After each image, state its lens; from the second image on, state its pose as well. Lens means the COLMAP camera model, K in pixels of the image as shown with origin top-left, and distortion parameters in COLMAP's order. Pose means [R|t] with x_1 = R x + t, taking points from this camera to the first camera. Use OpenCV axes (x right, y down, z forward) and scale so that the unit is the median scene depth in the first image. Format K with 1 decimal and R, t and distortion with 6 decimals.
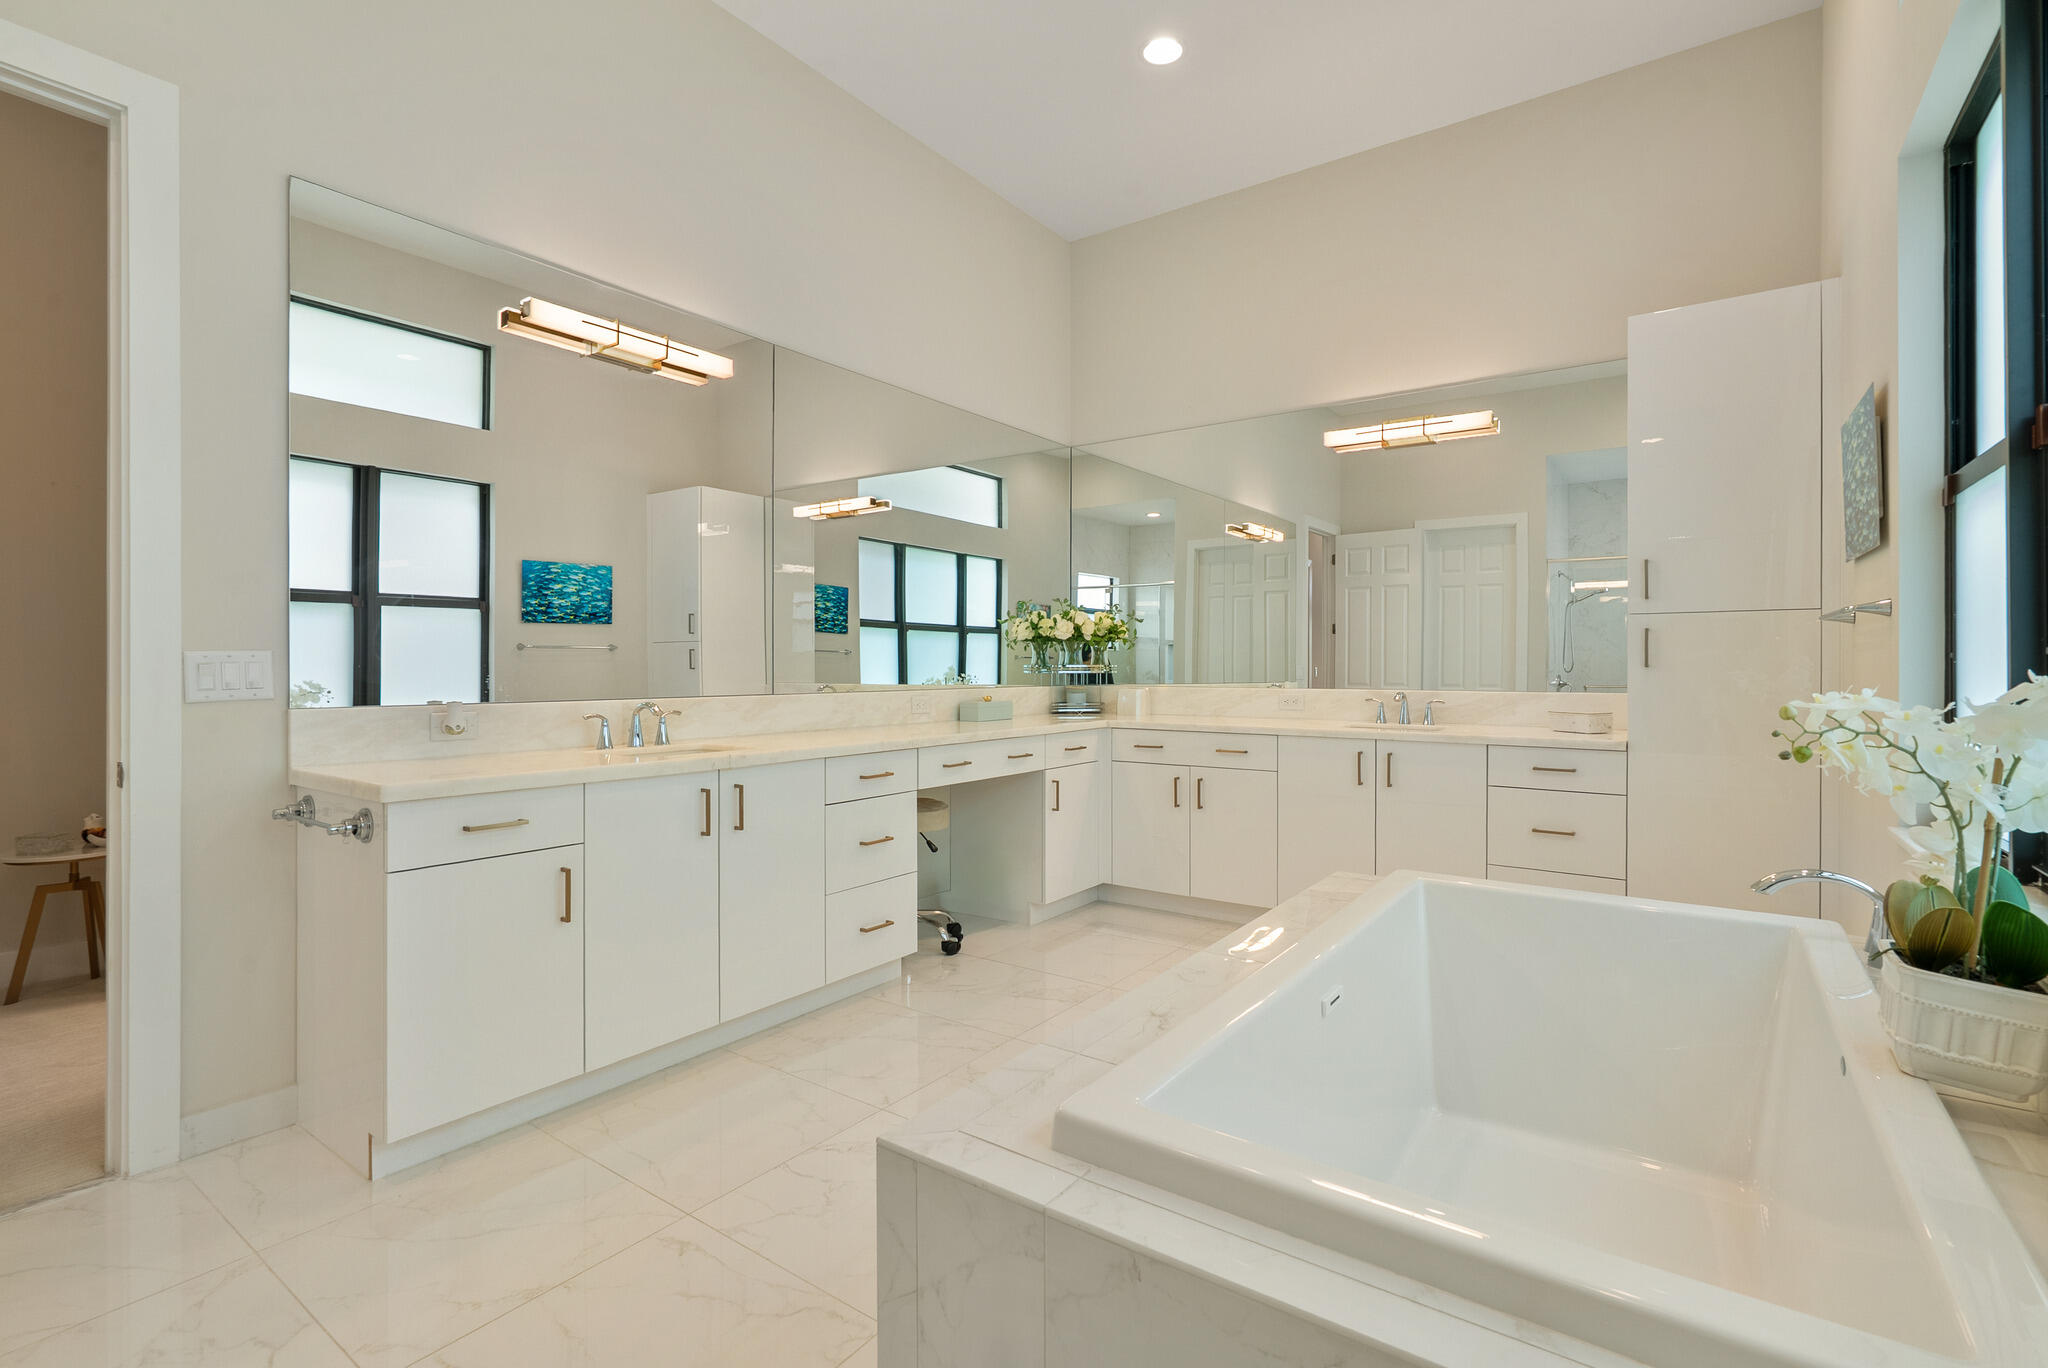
lens RADIAL K [[924.3, 0, 1025.6], [0, 924.3, 666.1], [0, 0, 1]] dist [-0.002175, 0.000233]
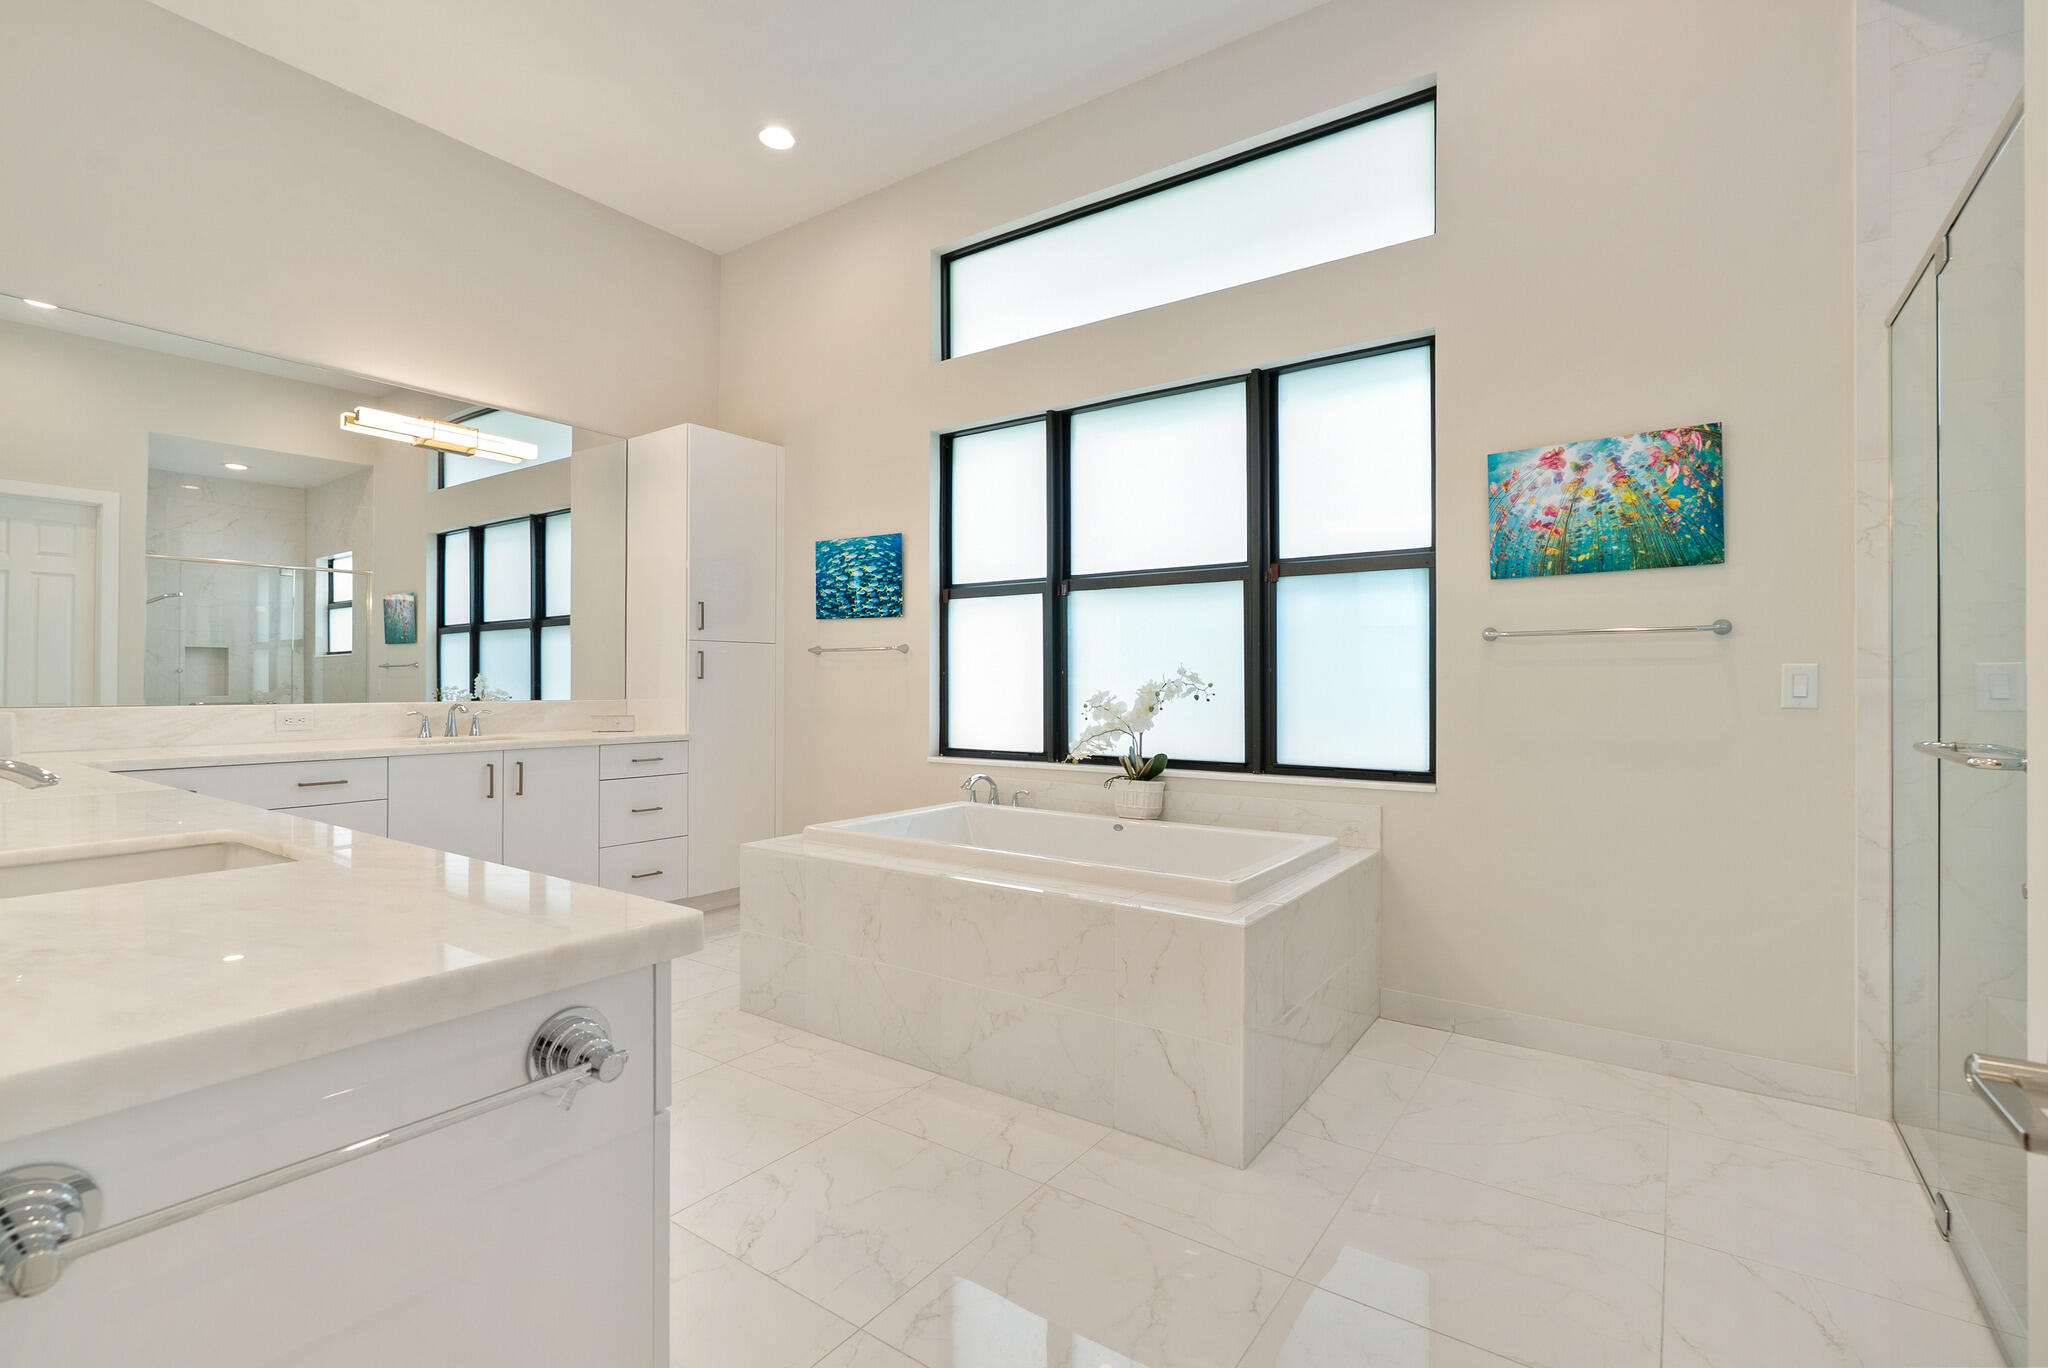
lens RADIAL K [[928.7, 0, 1024.0], [0, 928.7, 684.0], [0, 0, 1]] dist [-0.043750, 0.000021]
pose [[-0.001975, -0.001738, 0.999997, -0.458922], [-0.001110, 0.999998, 0.001736, 0.004230], [-0.999997, -0.001106, -0.001977, 0.329211]]
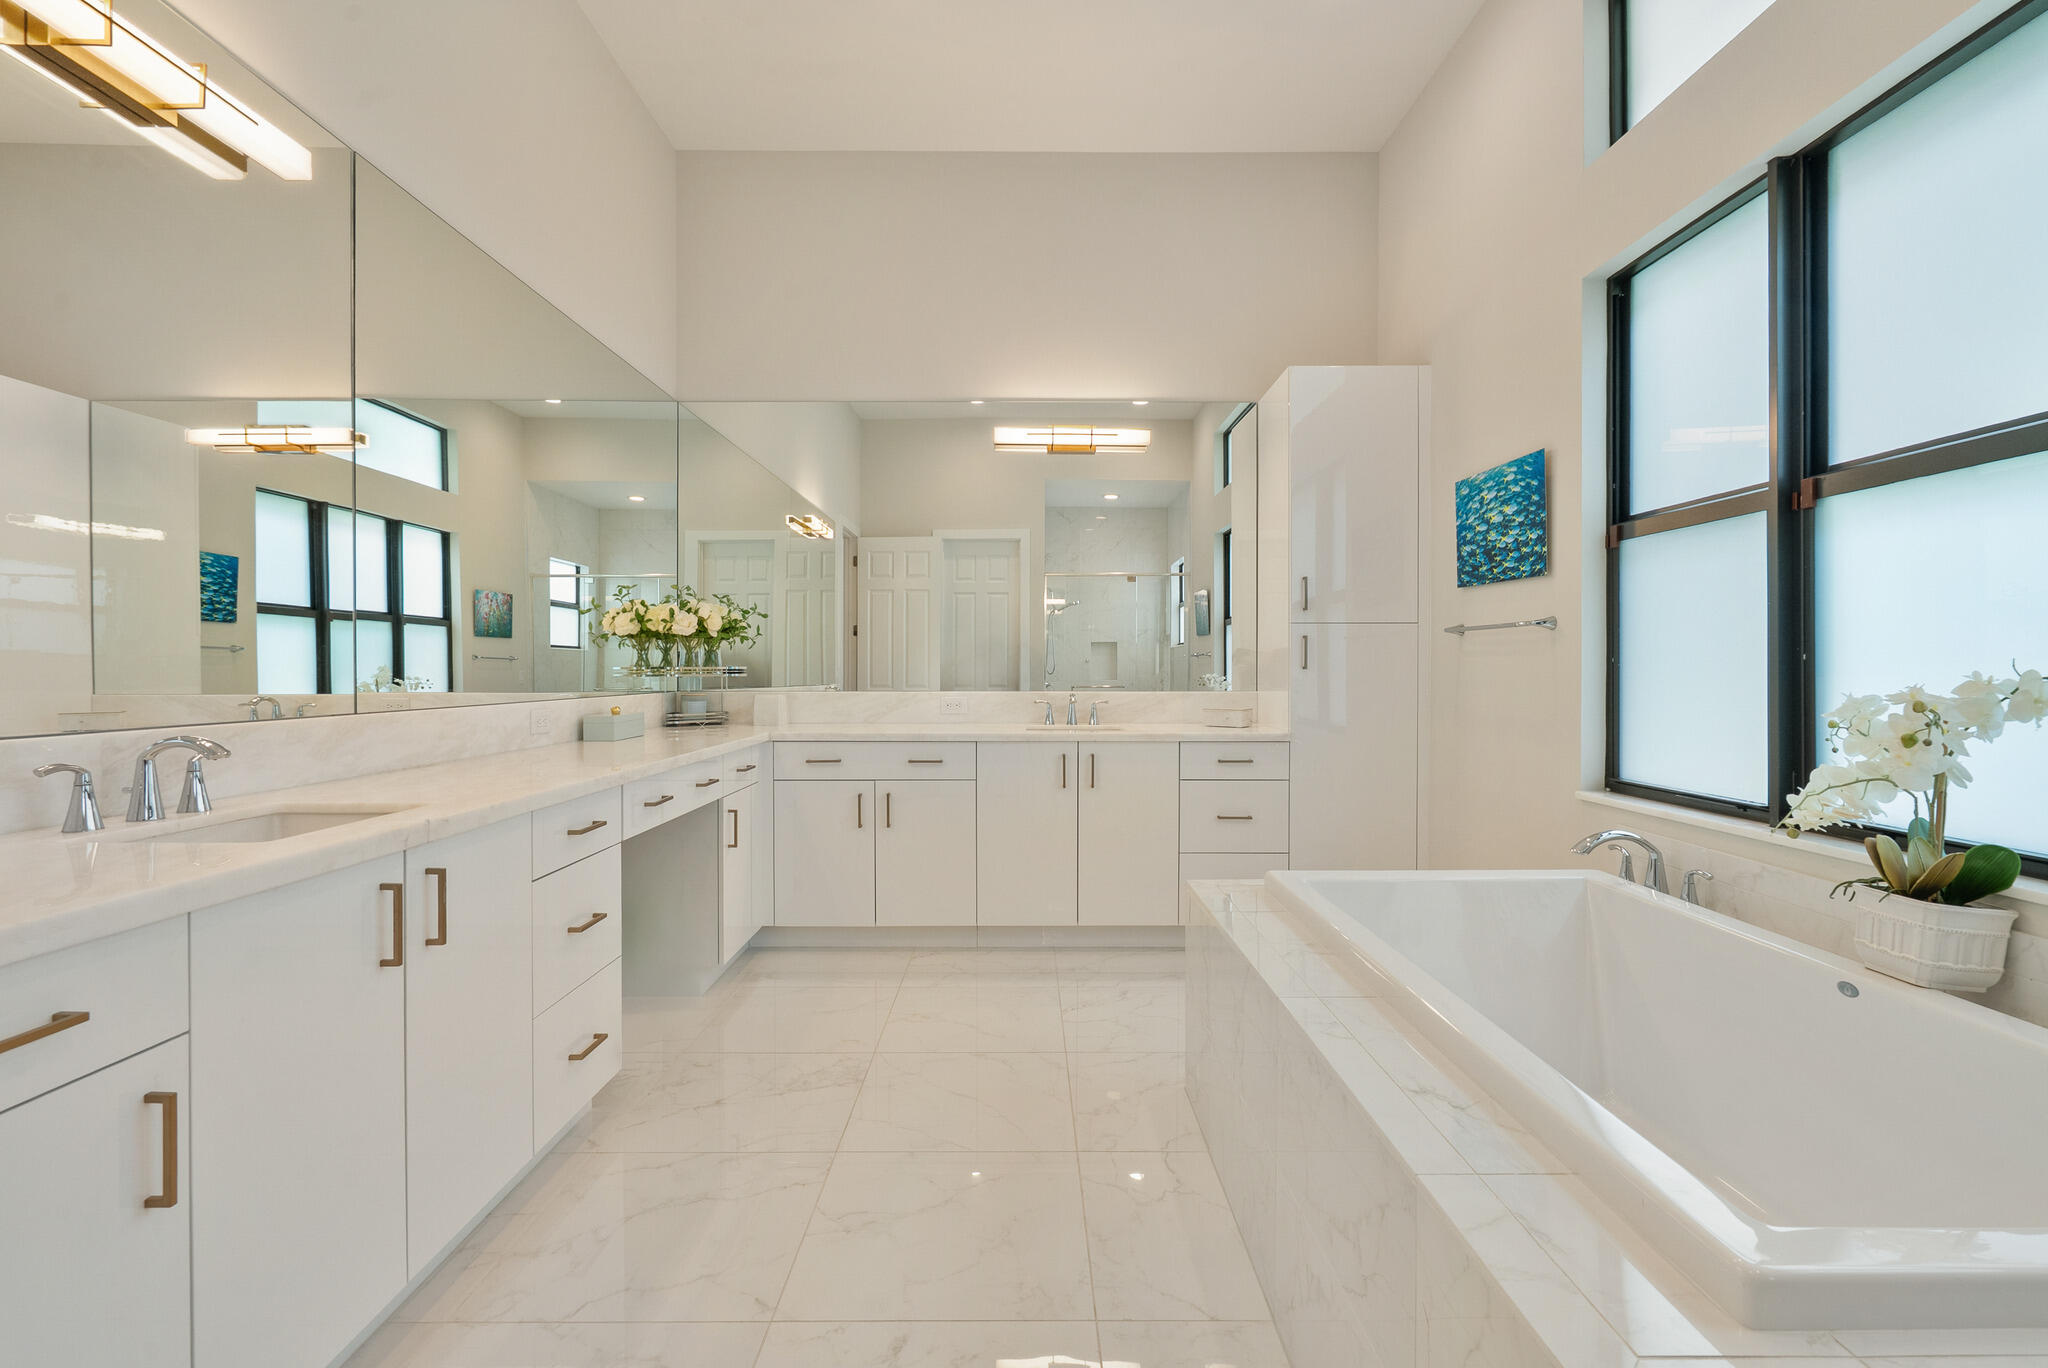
lens RADIAL K [[923.9, 0, 1022.9], [0, 923.9, 675.9], [0, 0, 1]] dist [-0.003222, 0.000473]
pose [[0.814835, -0.006166, 0.579660, -0.187870], [0.001646, 0.999964, 0.008323, 0.000248], [-0.579690, -0.005828, 0.814816, 0.163821]]
